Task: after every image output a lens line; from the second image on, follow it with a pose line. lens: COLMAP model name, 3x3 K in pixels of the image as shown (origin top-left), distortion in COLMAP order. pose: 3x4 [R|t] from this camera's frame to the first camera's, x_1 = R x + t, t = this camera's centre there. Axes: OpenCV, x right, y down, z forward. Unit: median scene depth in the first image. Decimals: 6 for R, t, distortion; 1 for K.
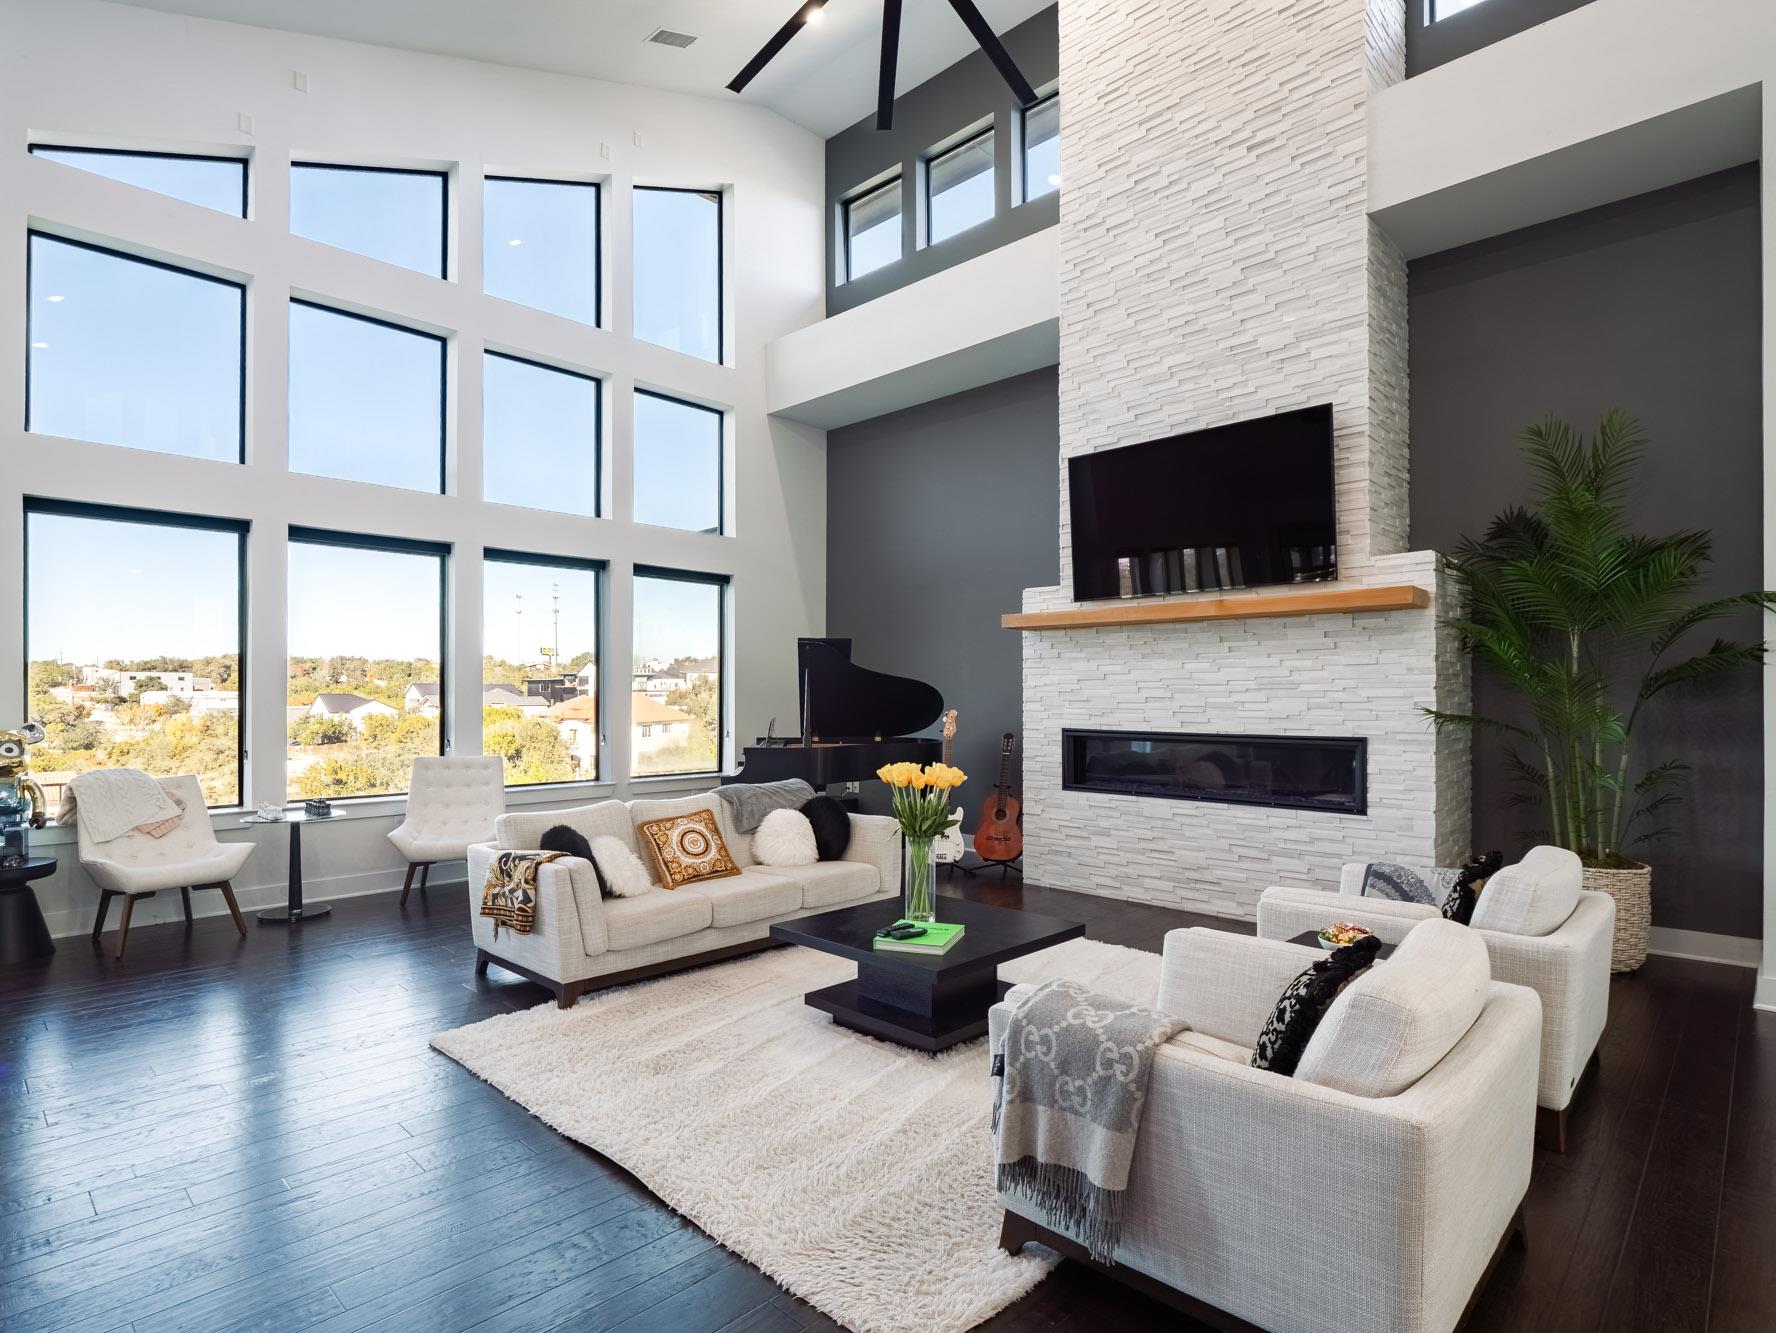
lens RADIAL K [[930.6, 0, 889.0], [0, 930.6, 689.9], [0, 0, 1]] dist [-0.005342, -0.001829]
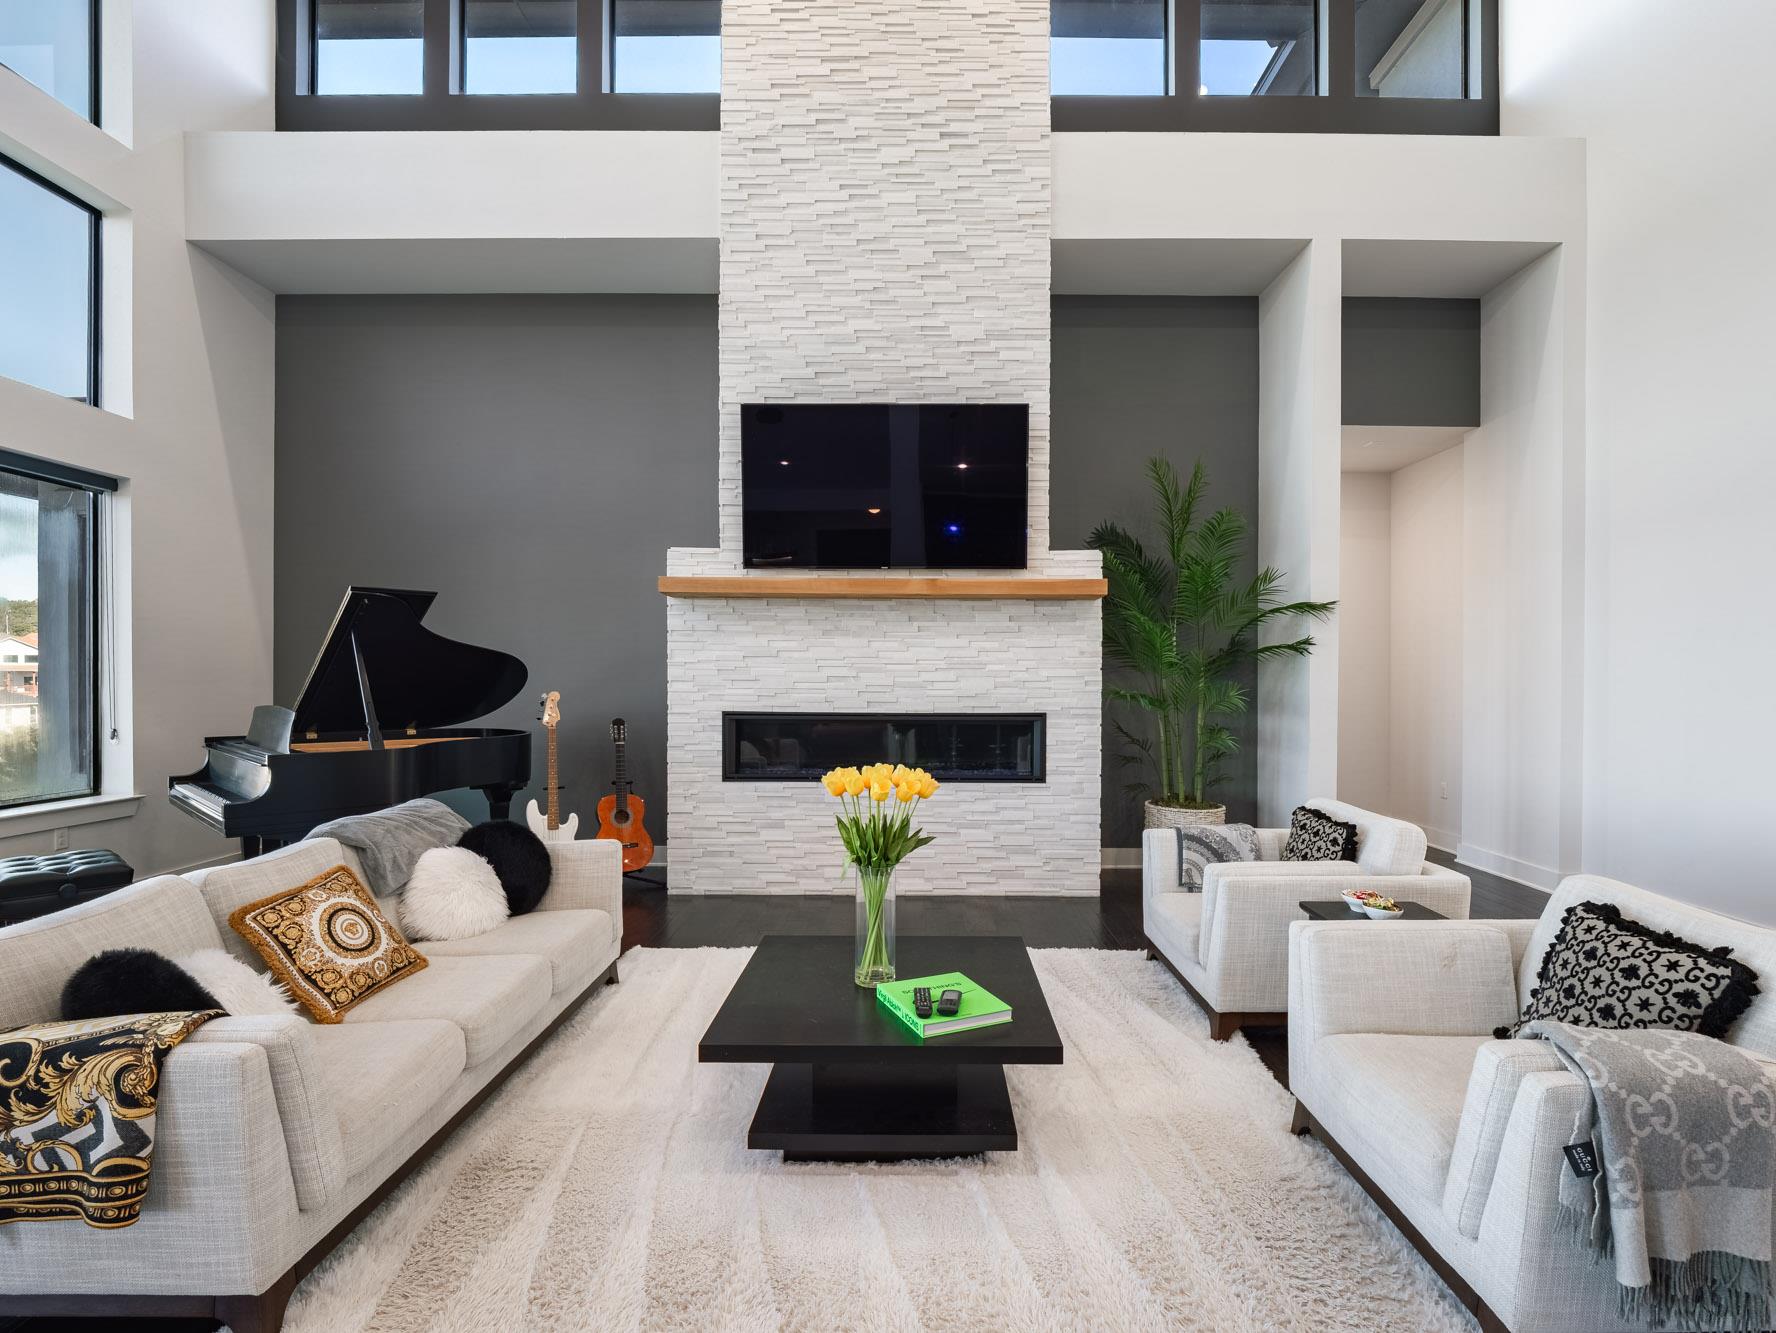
lens RADIAL K [[866.0, 0, 918.3], [0, 866.0, 684.6], [0, 0, 1]] dist [-0.009403, -0.001387]
pose [[0.718607, -0.005365, 0.695396, -0.279166], [-0.007605, 0.999850, 0.015572, 0.002091], [-0.695375, -0.016479, 0.718458, 0.320649]]
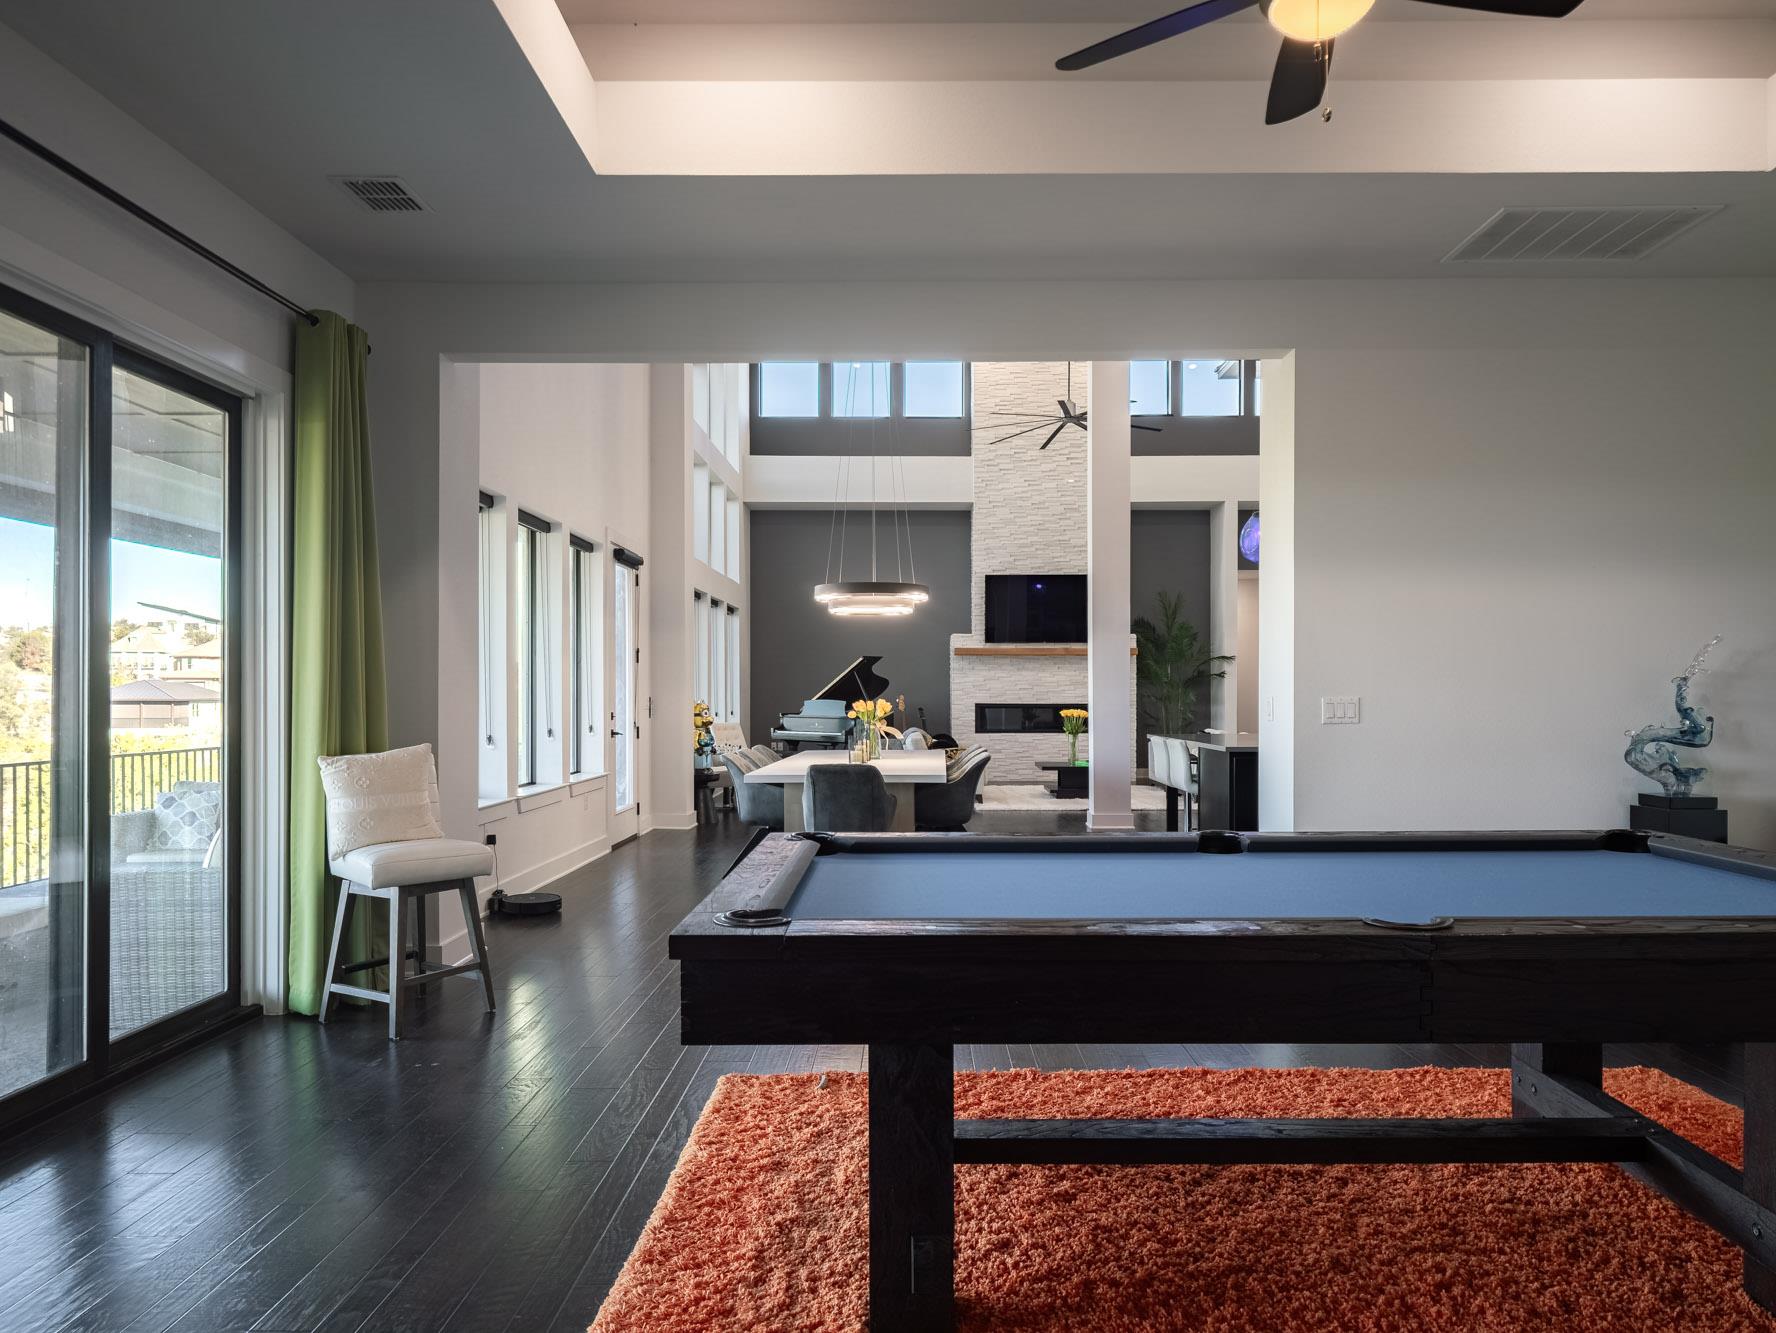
lens RADIAL K [[1174.7, 0, 910.5], [0, 1174.7, 692.1], [0, 0, 1]] dist [-0.001667, -0.001471]
pose [[0.722786, -0.000231, 0.691072, -1.932051], [-0.004201, 0.999980, 0.004728, 0.005289], [-0.691059, -0.006320, 0.722770, -0.882894]]
